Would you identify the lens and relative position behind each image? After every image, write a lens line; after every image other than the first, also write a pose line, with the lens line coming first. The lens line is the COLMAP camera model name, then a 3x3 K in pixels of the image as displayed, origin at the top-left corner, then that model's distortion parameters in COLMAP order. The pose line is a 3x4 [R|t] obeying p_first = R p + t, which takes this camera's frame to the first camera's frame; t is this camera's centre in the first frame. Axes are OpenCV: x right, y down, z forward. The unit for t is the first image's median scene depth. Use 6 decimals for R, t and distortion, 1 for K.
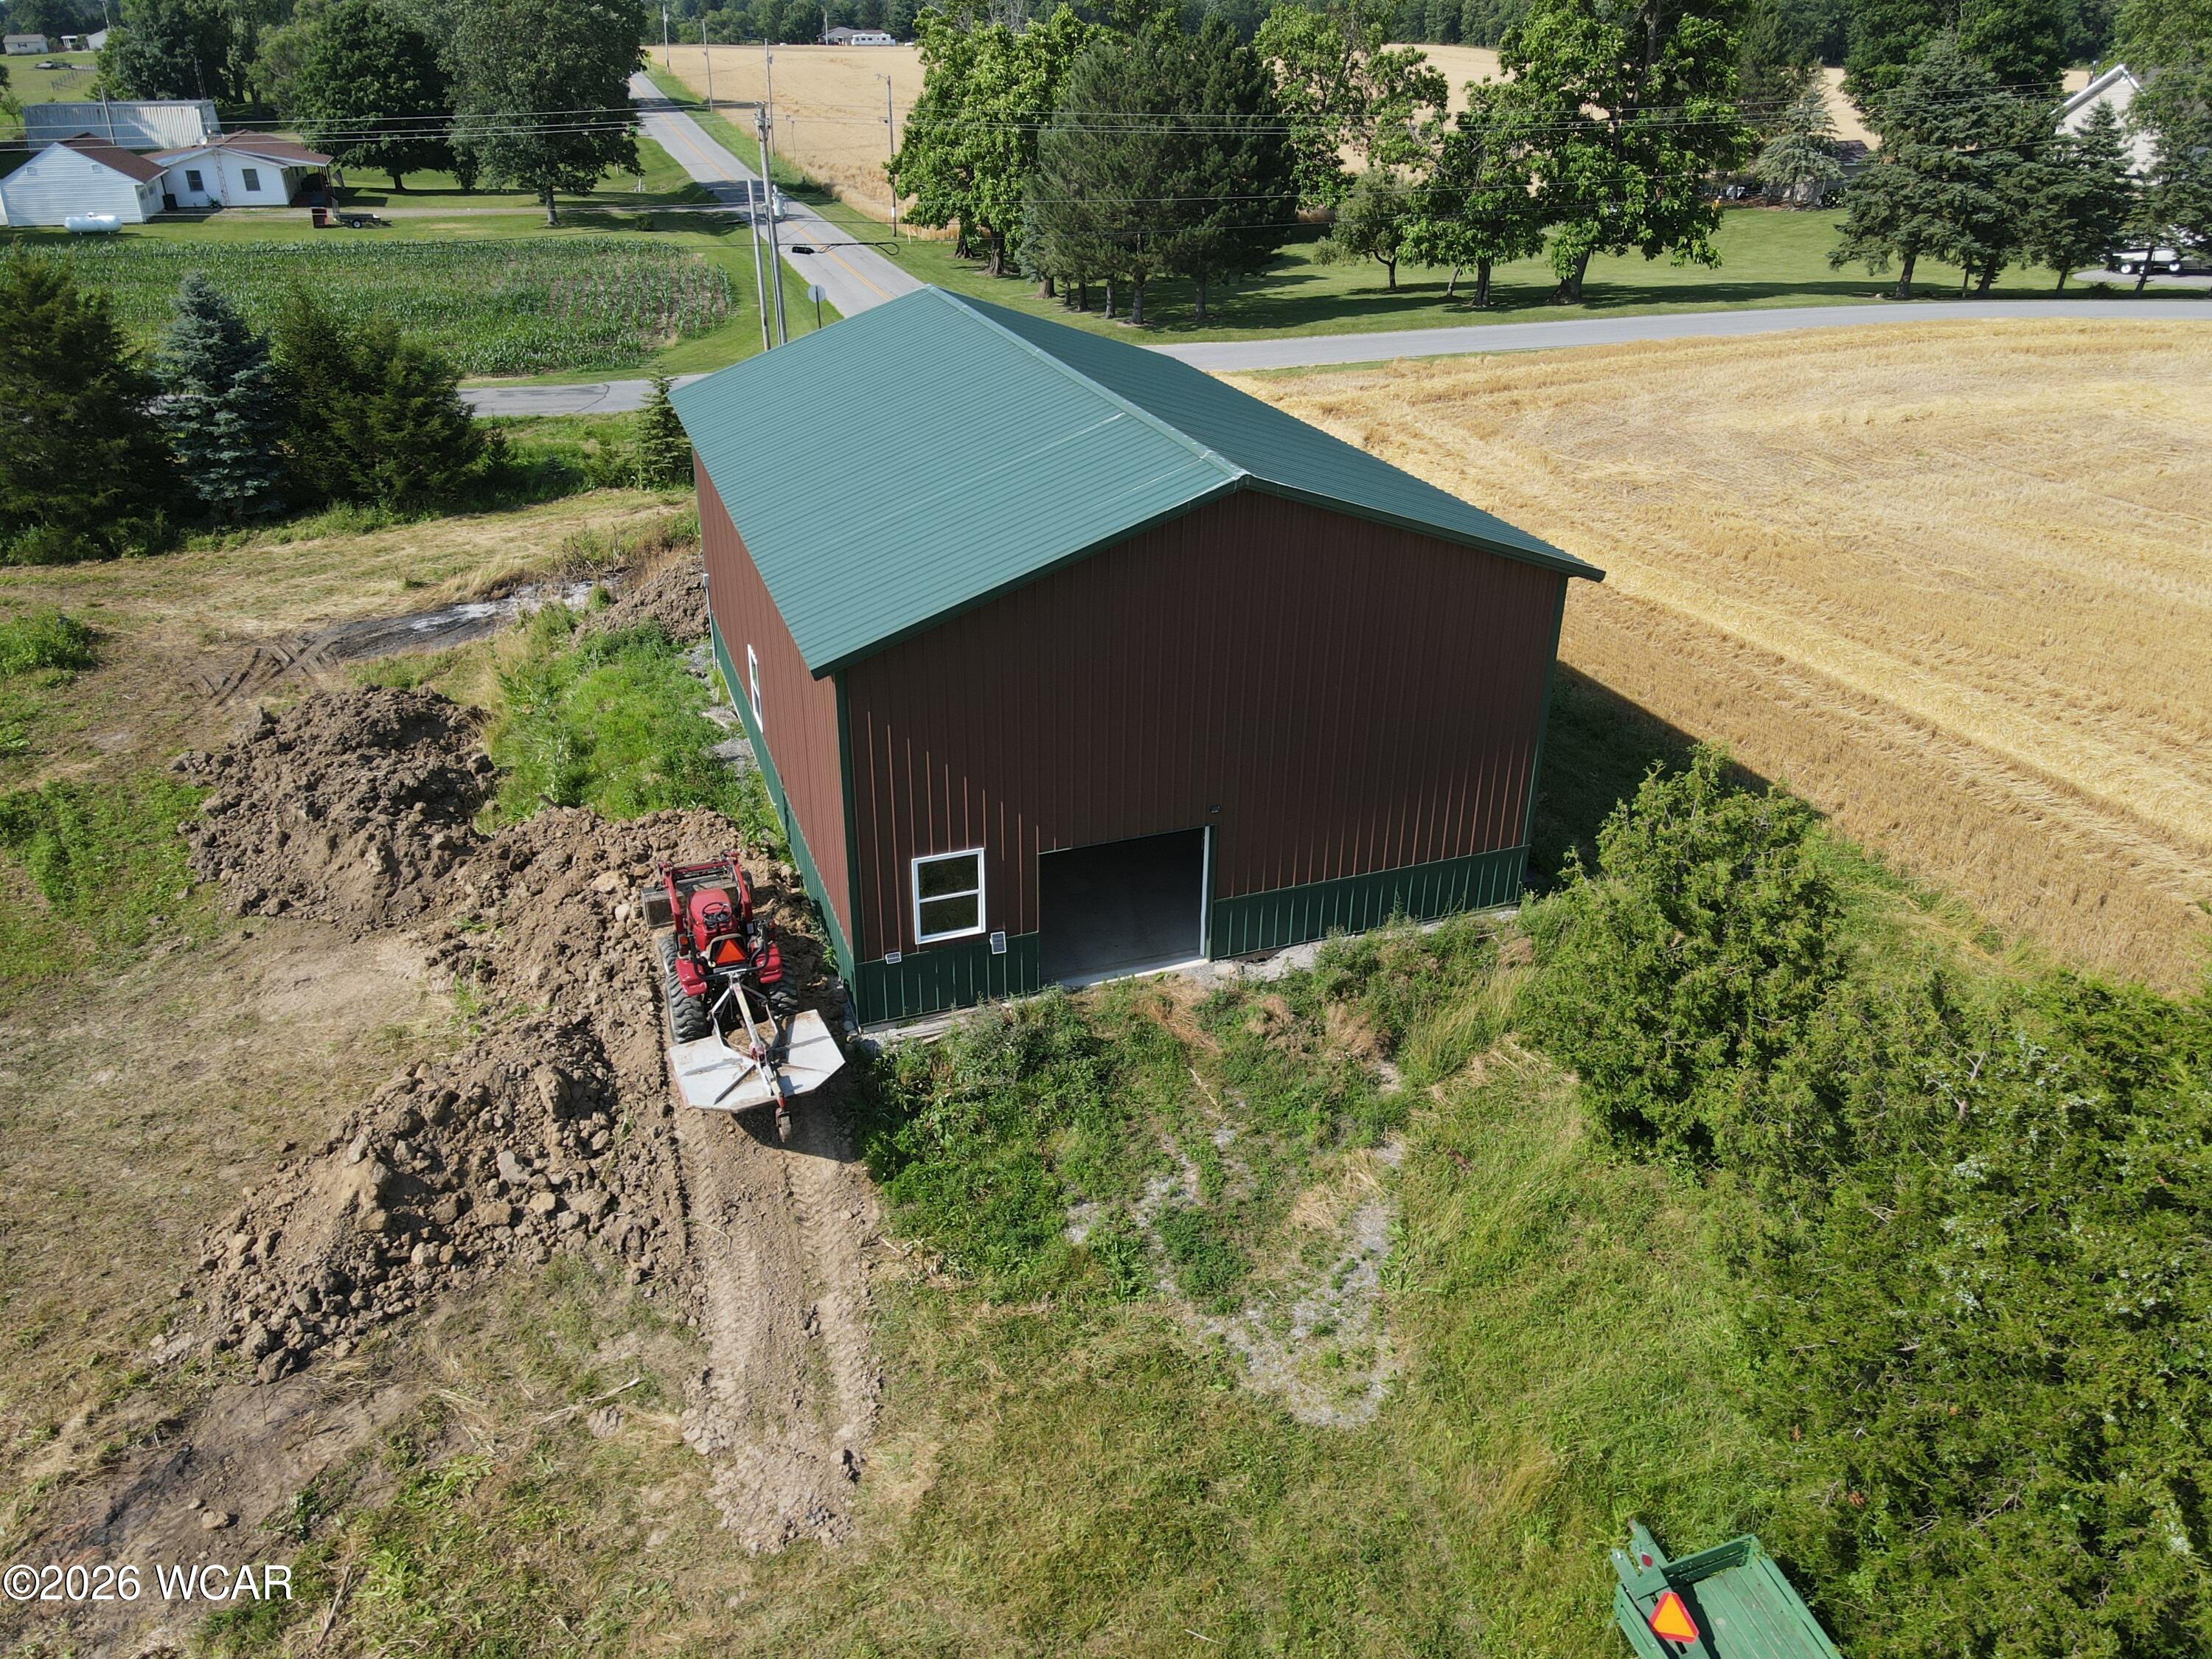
lens RADIAL K [[1594.4, 0, 1102.6], [0, 1594.4, 853.2], [0, 0, 1]] dist [0.009258, 0.000790]
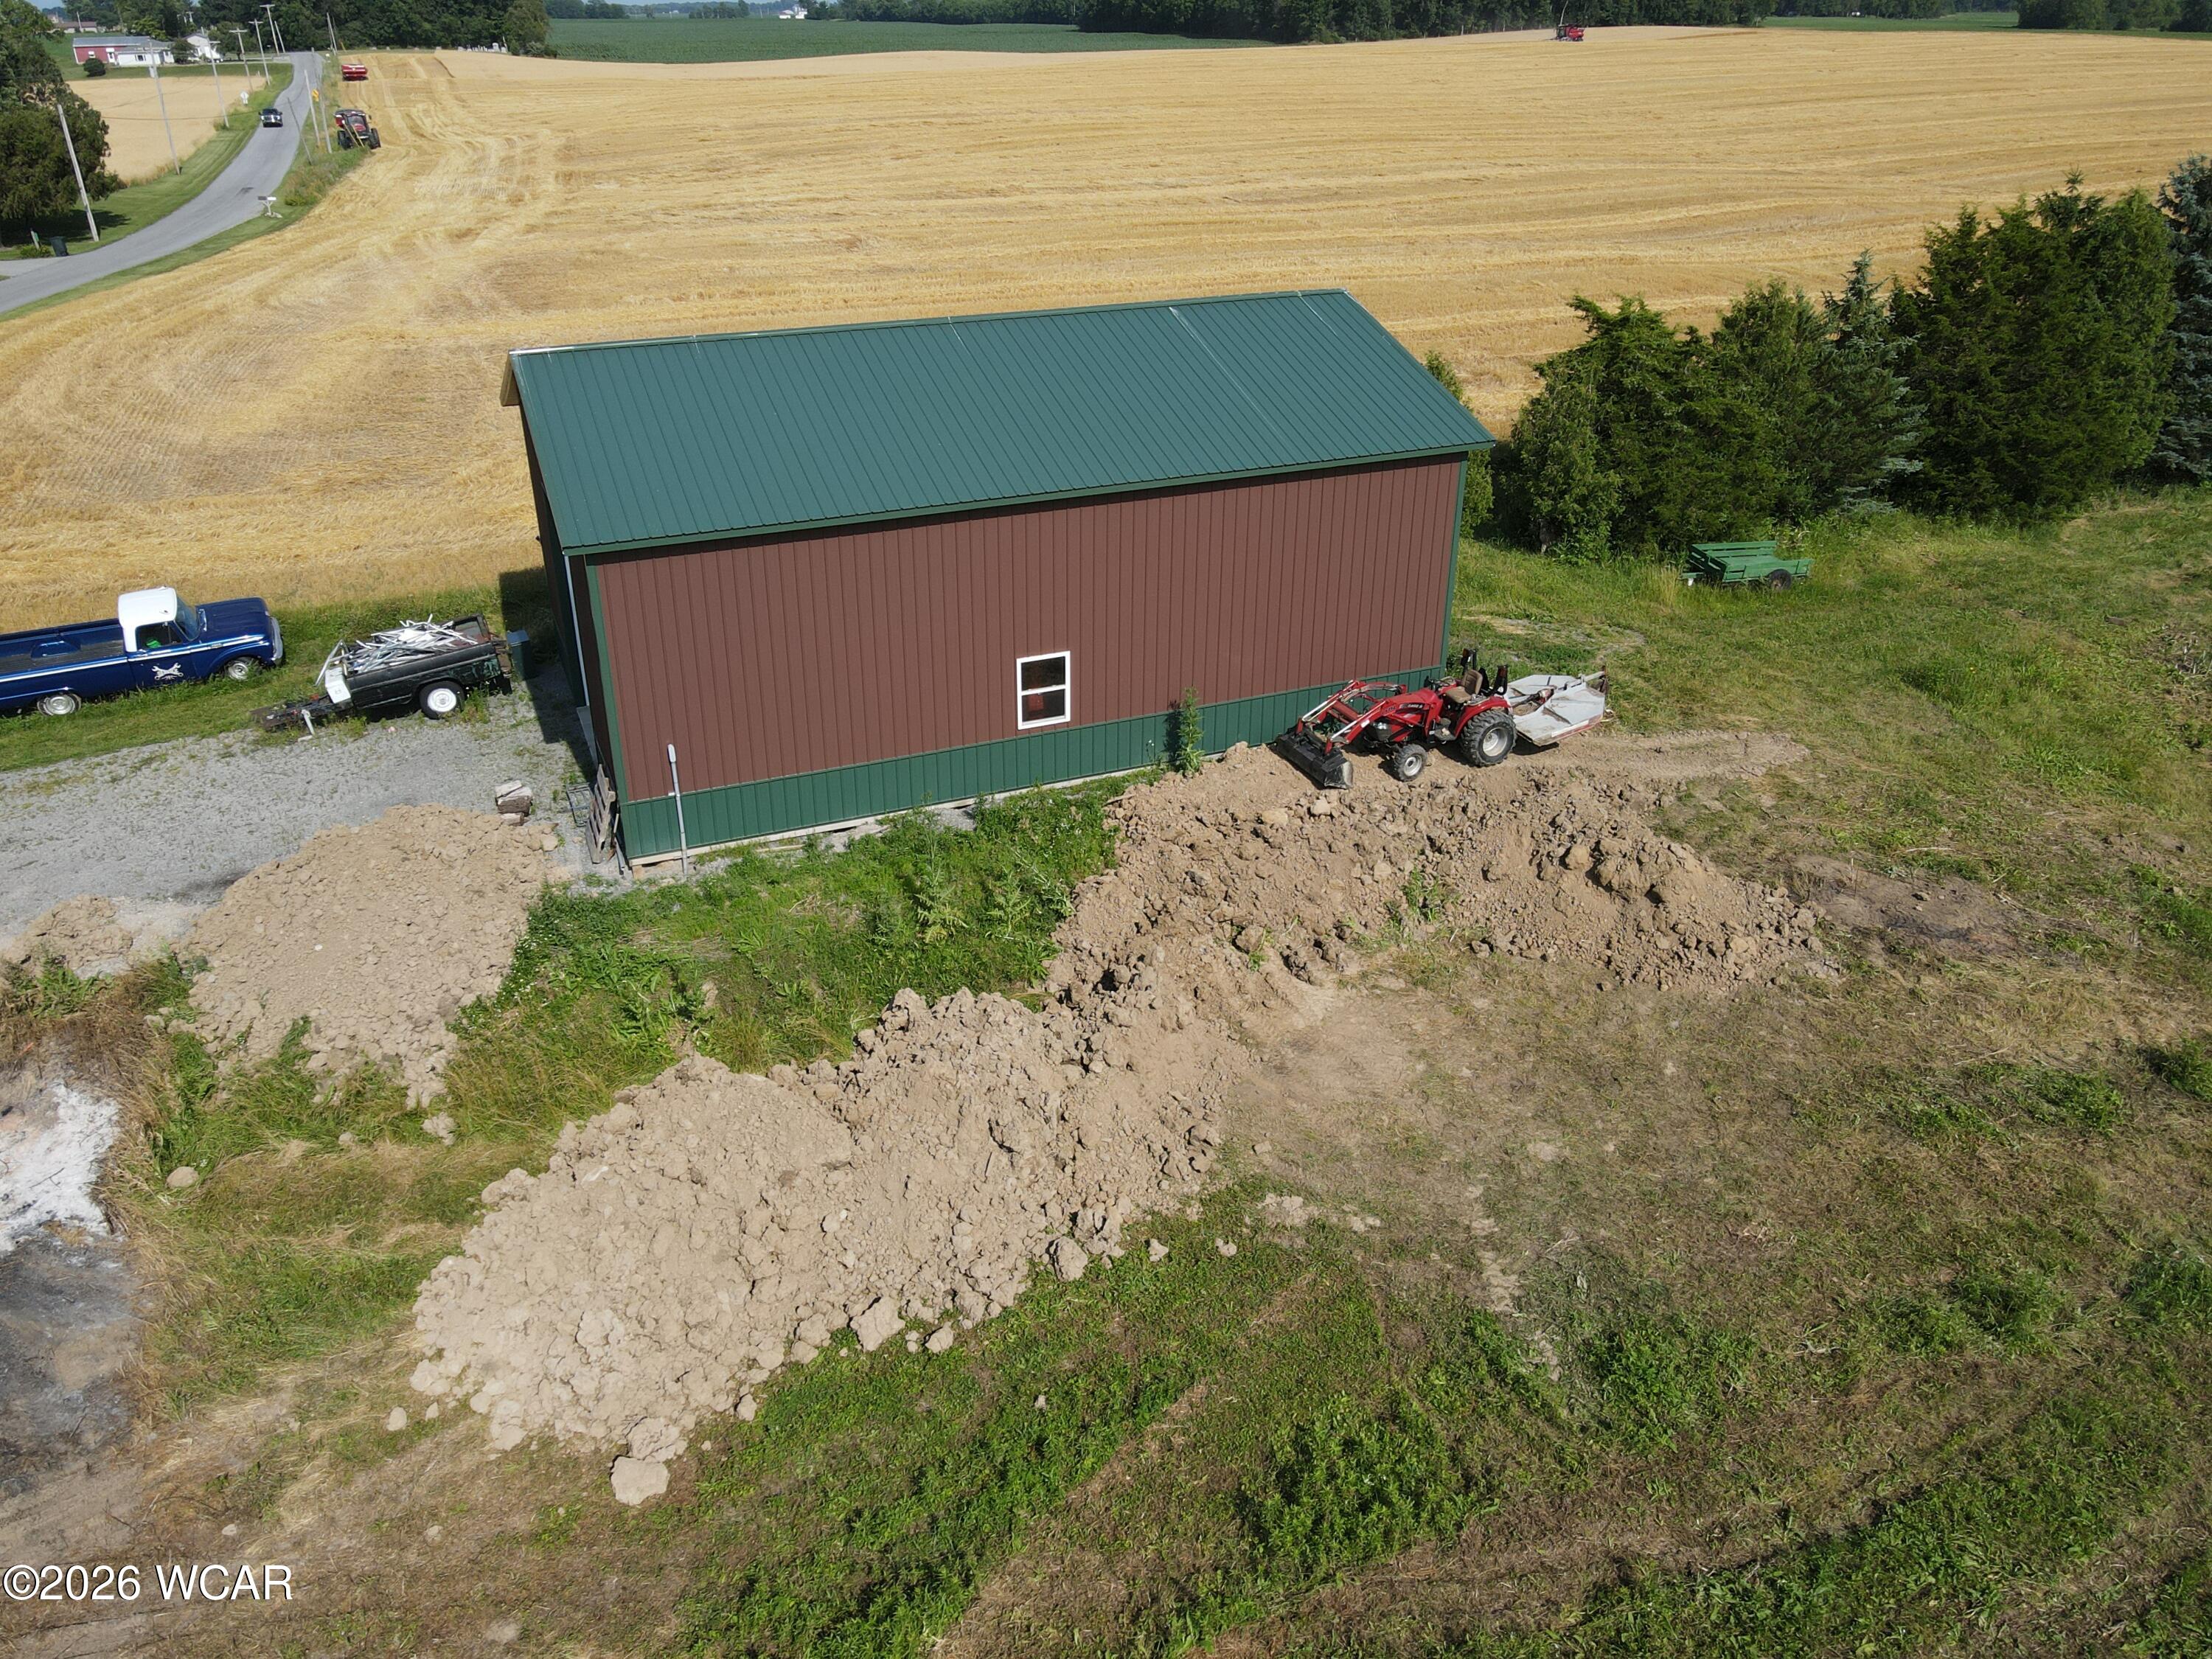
lens RADIAL K [[1601.5, 0, 1106.0], [0, 1601.5, 829.5], [0, 0, 1]] dist [0.018991, -0.015516]
pose [[-0.058126, -0.452218, 0.890011, -1.148759], [0.470546, 0.773864, 0.423934, -0.443338], [-0.880459, 0.443433, 0.167808, 0.847476]]
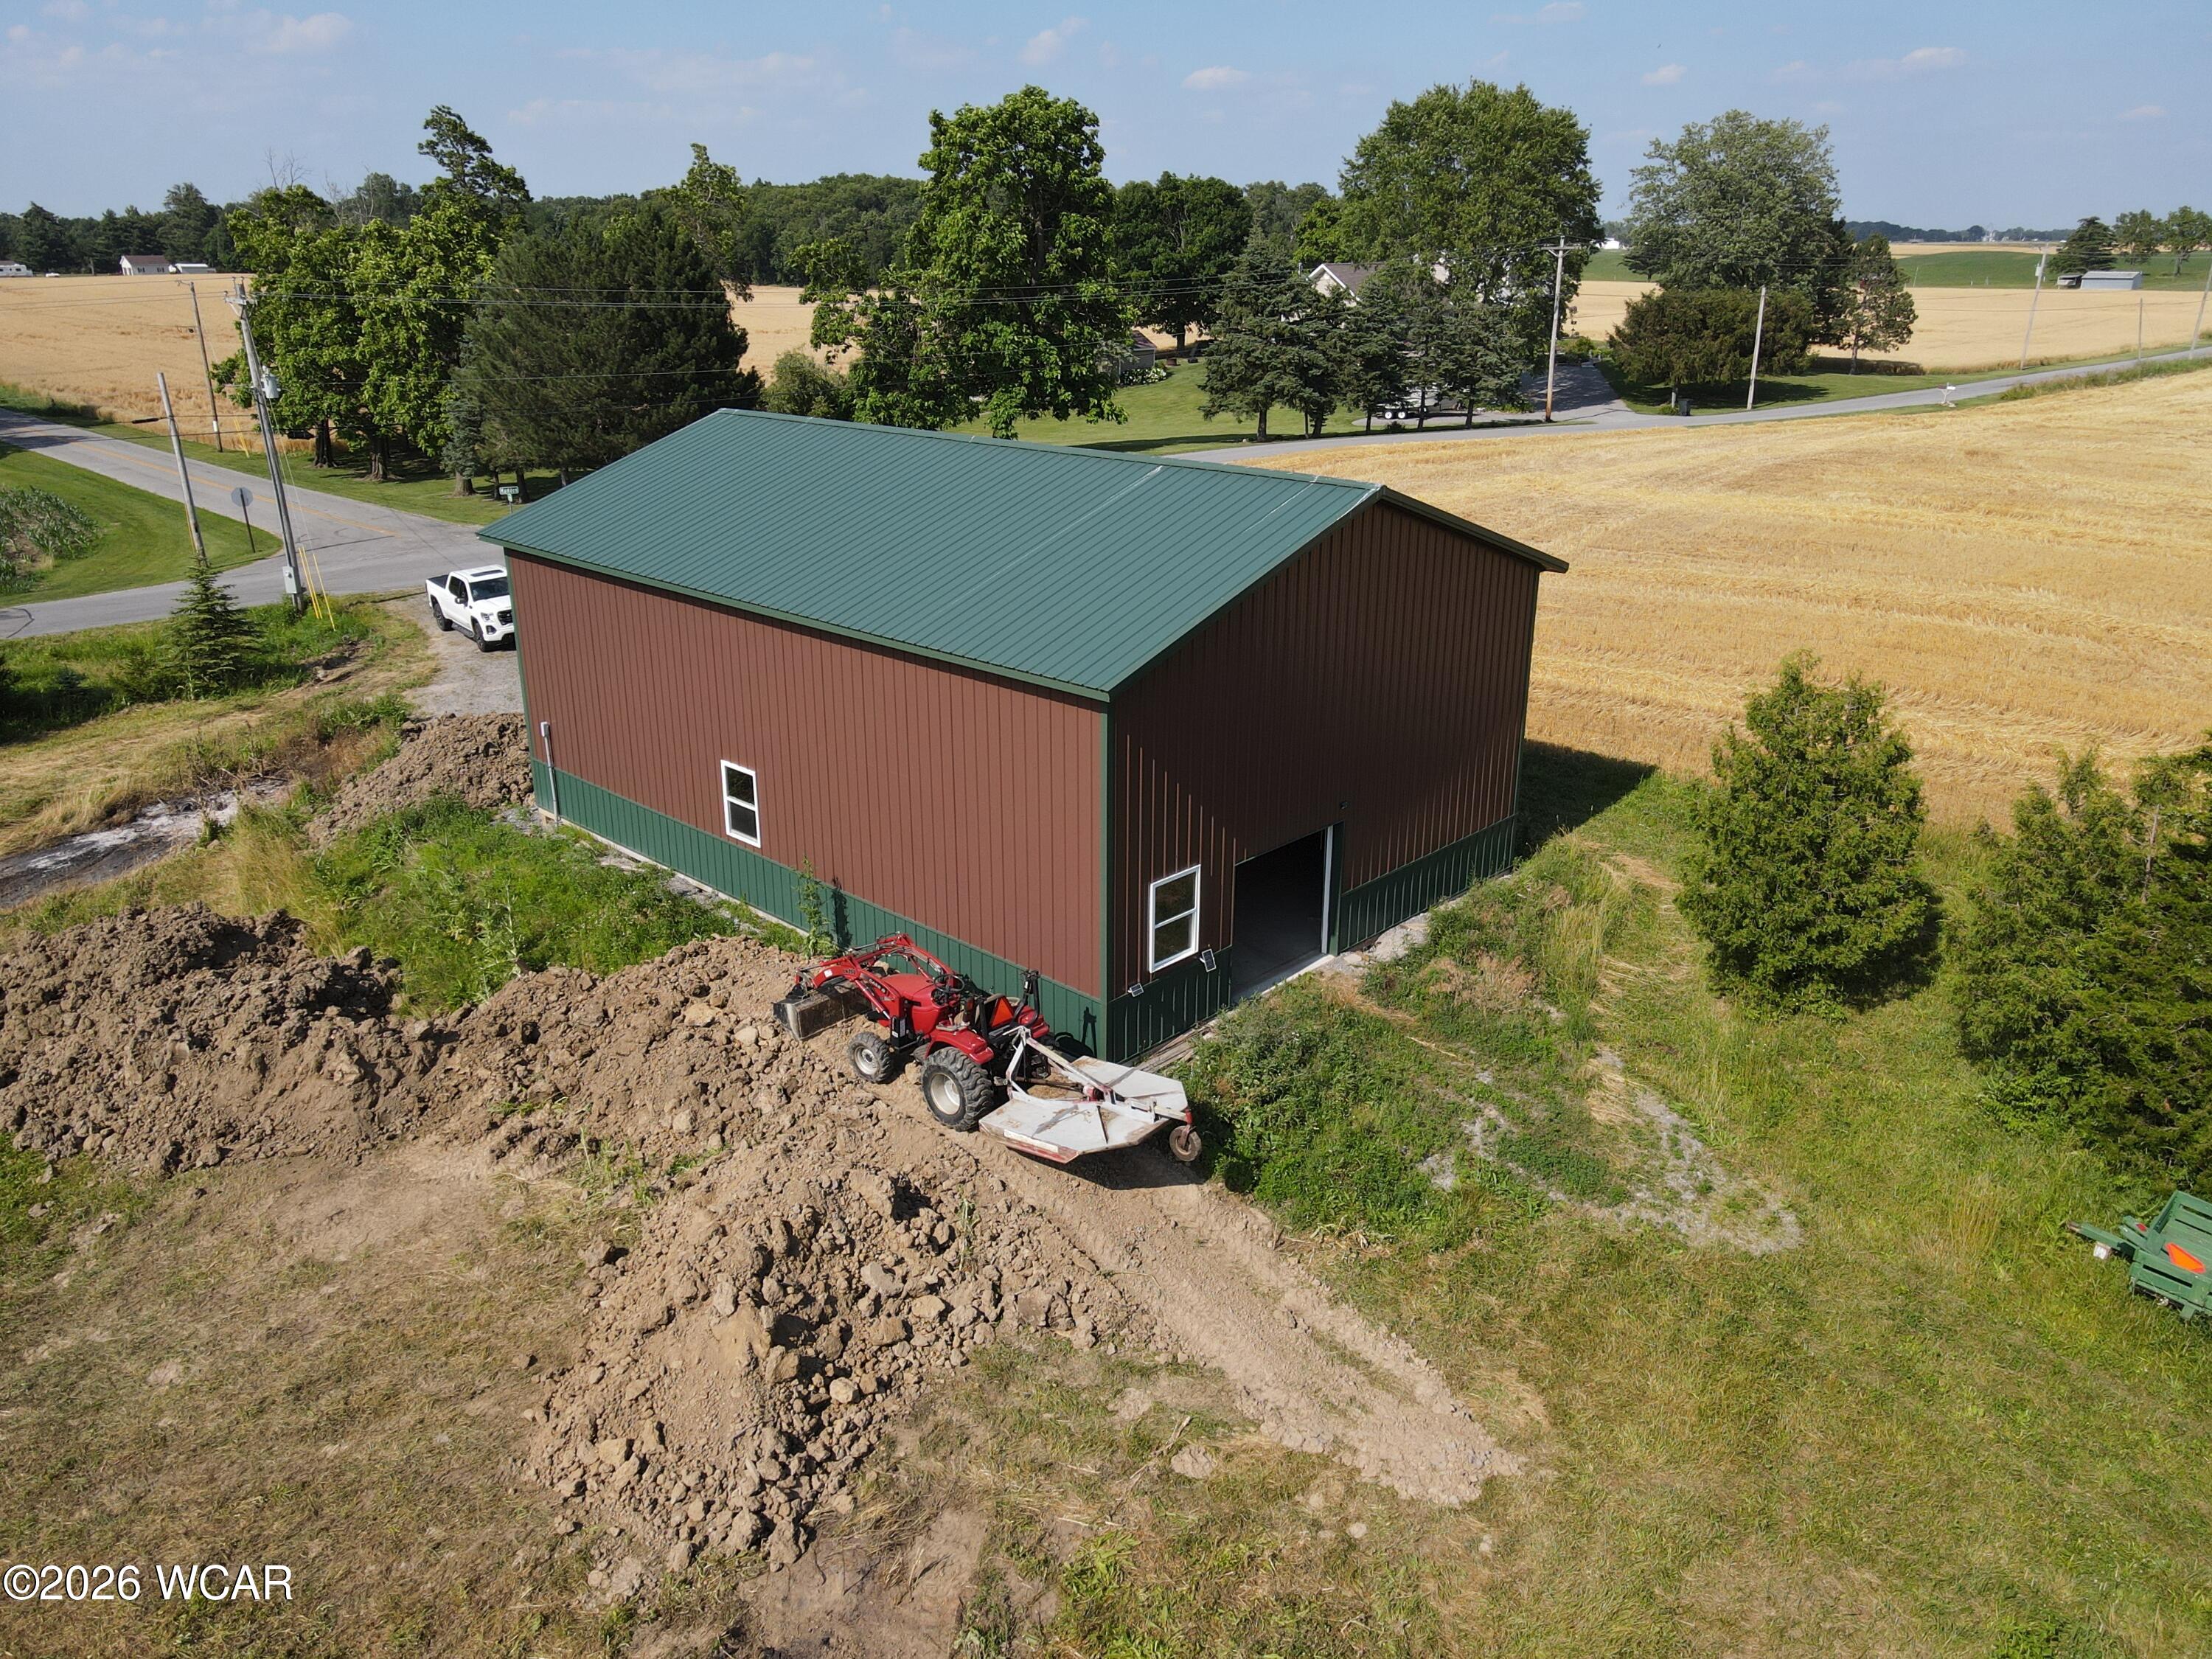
lens RADIAL K [[1601.5, 0, 1106.0], [0, 1601.5, 829.5], [0, 0, 1]] dist [0.018991, -0.015516]
pose [[0.894865, -0.154774, 0.418643, -0.425581], [0.210294, 0.973524, -0.089595, 0.041229], [-0.393692, 0.168213, 0.903721, 0.064897]]
